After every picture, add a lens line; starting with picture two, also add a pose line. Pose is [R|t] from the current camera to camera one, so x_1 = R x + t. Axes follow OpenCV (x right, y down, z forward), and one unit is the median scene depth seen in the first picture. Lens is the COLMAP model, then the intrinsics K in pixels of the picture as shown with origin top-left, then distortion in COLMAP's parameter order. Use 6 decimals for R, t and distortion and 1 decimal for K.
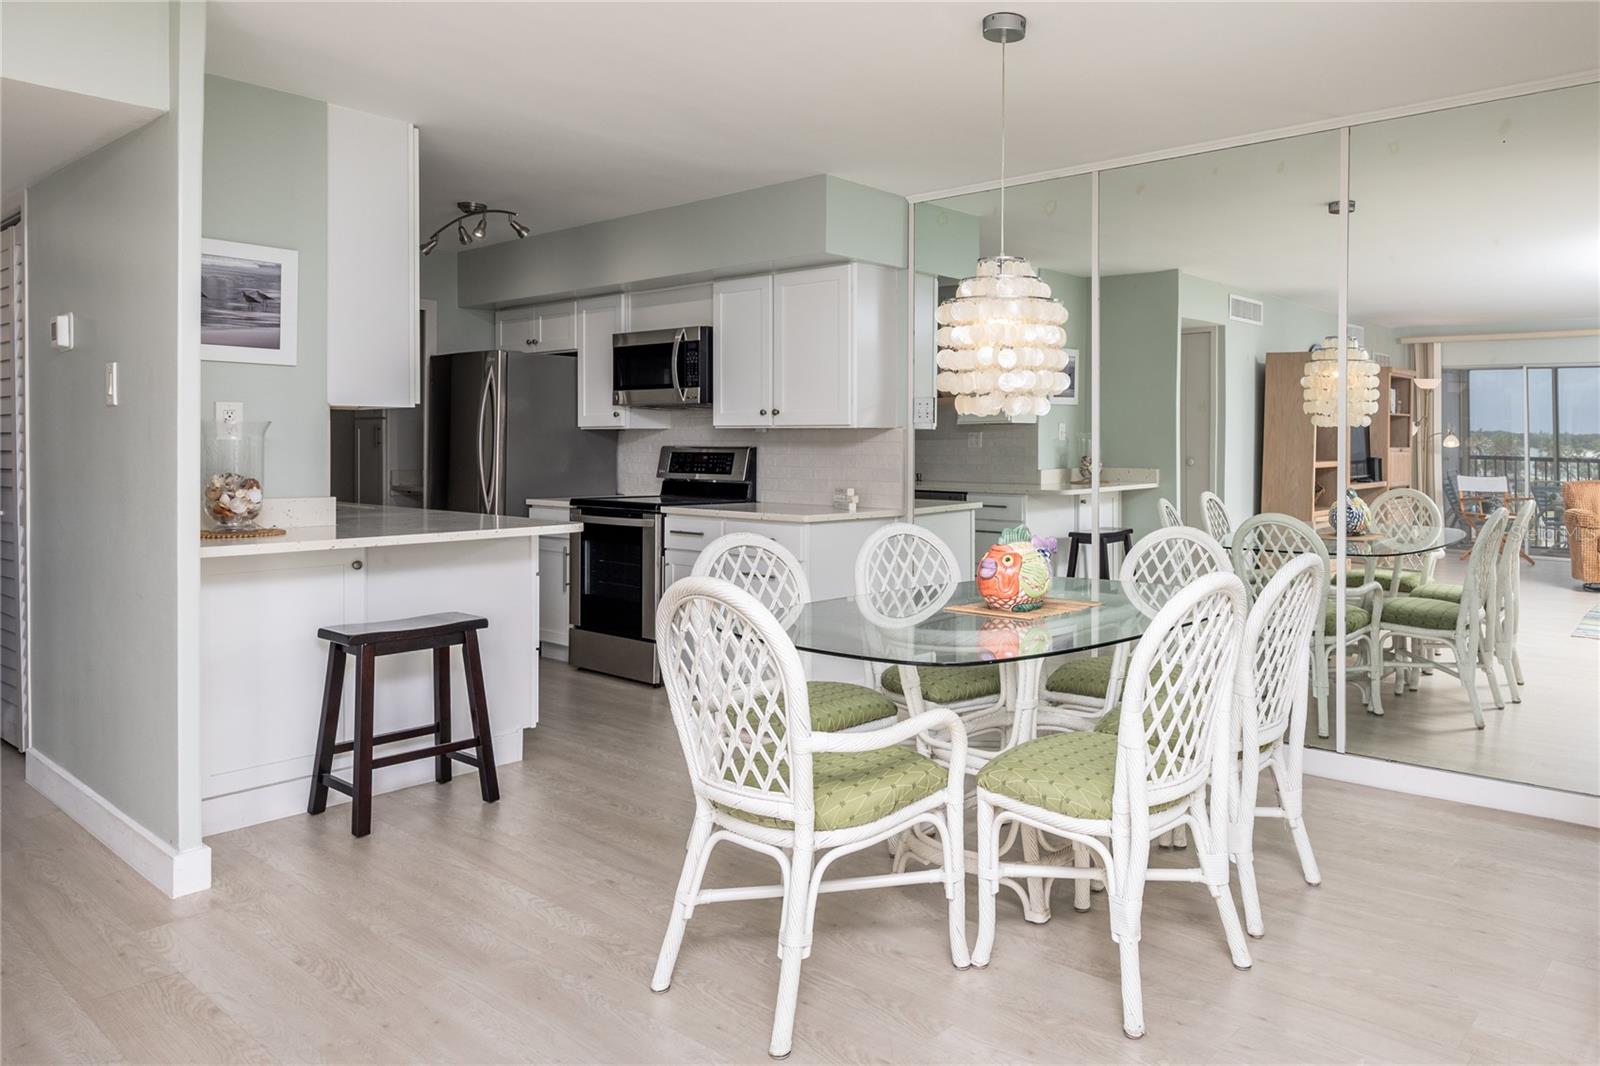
lens RADIAL K [[1087.1, 0, 973.2], [0, 1087.1, 458.8], [0, 0, 1]] dist [0.001888, 0.000136]
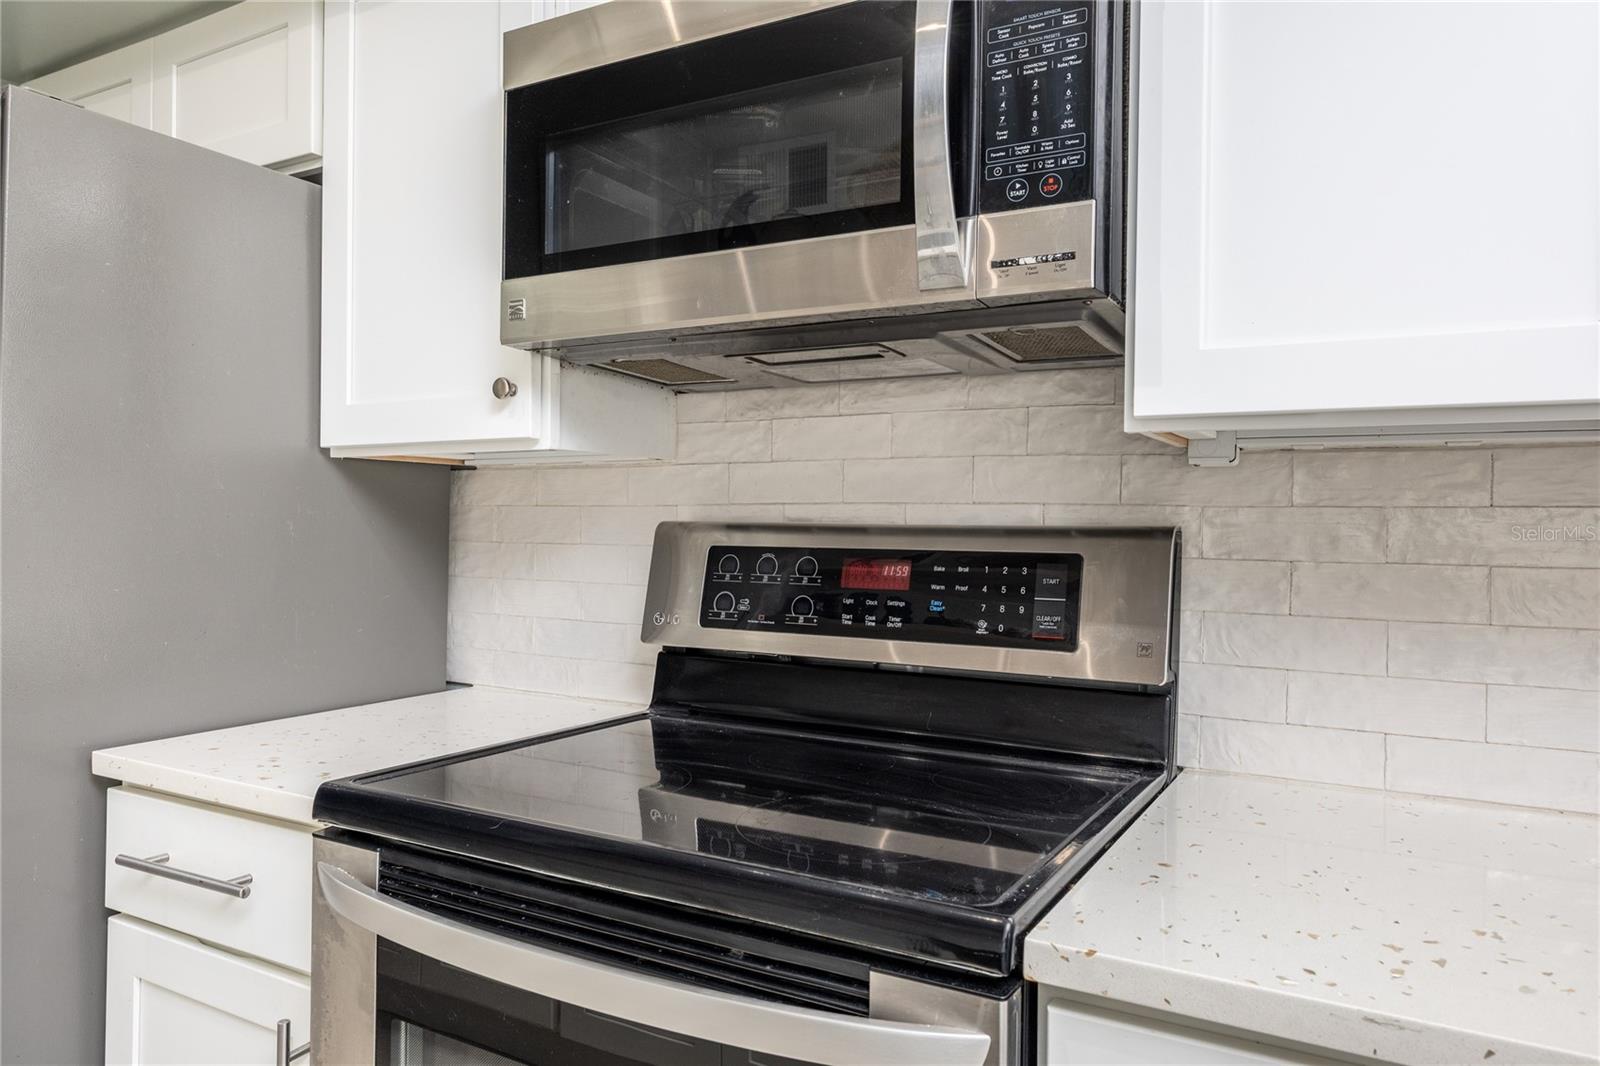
lens RADIAL K [[1041.9, 0, 800.0], [0, 1041.9, 533.0], [0, 0, 1]] dist [-0.005826, -0.000849]
pose [[0.988437, 0.006183, 0.151506, -0.310047], [-0.005430, 0.999971, -0.005385, -0.008666], [-0.151534, 0.004500, 0.988442, 0.792978]]
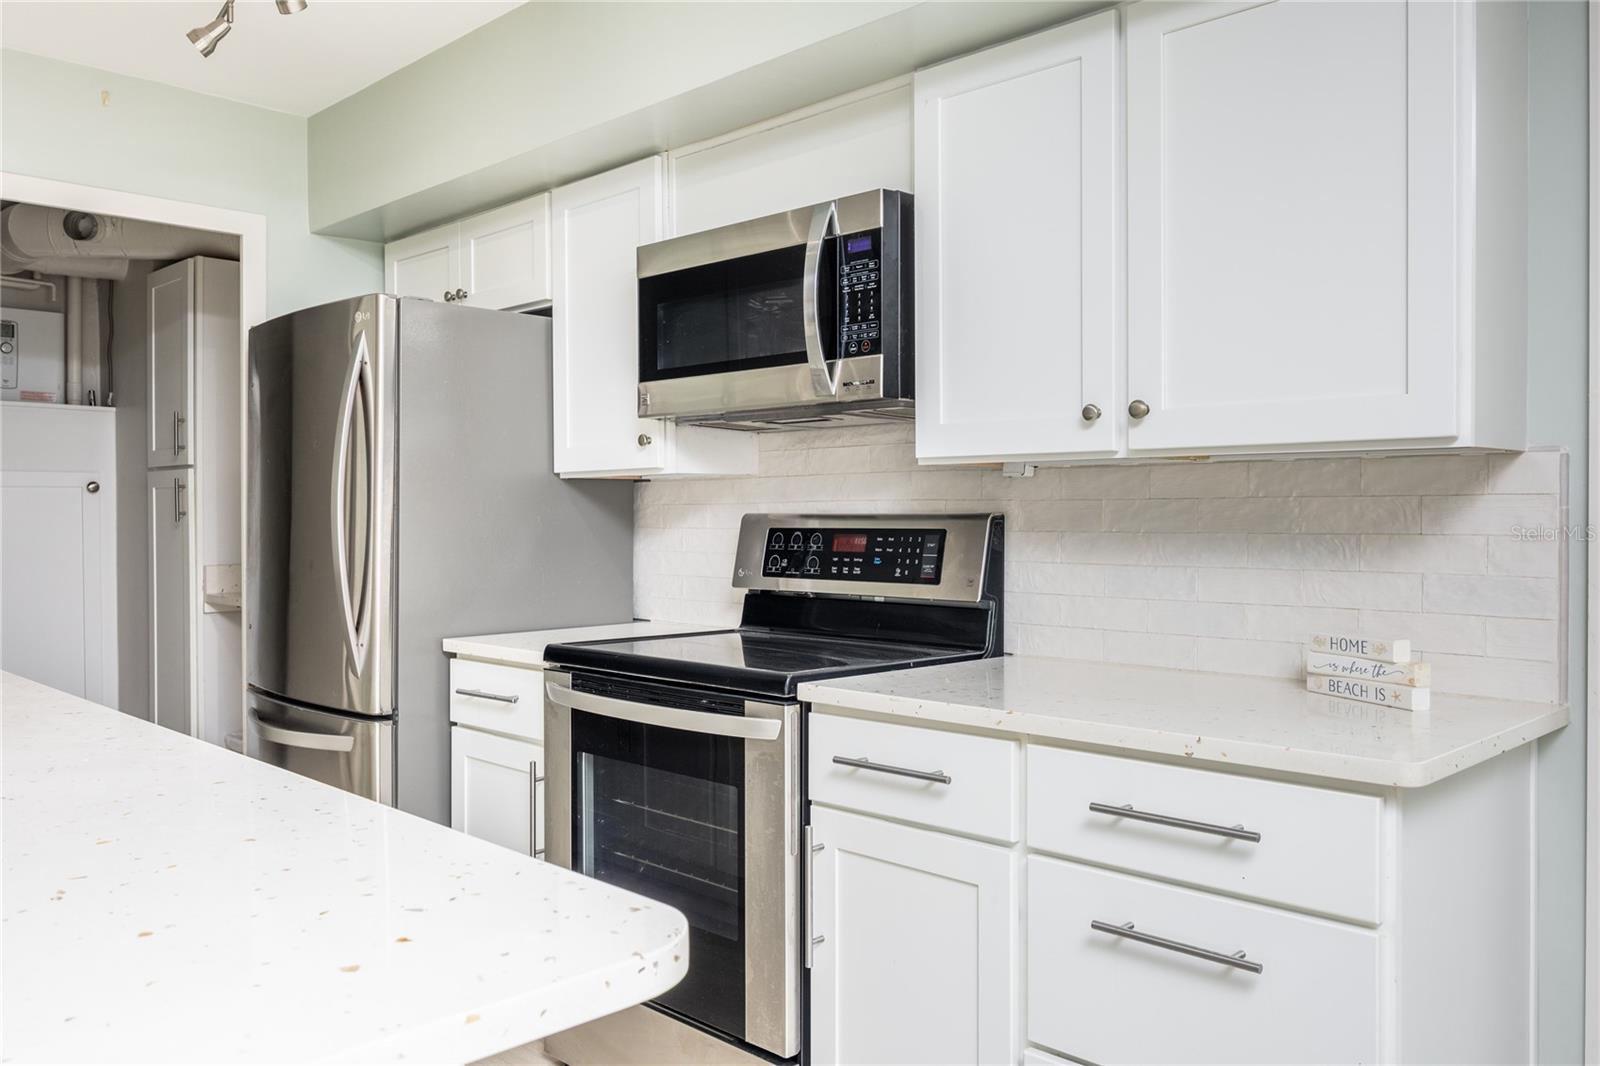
lens RADIAL K [[1266.9, 0, 800.0], [0, 1266.9, 533.0], [0, 0, 1]] dist [-0.004146, -0.001299]
pose [[0.991901, -0.006847, -0.126832, -0.213577], [0.007287, 0.999969, 0.003007, -0.006109], [0.126808, -0.003907, 0.991920, 0.536945]]
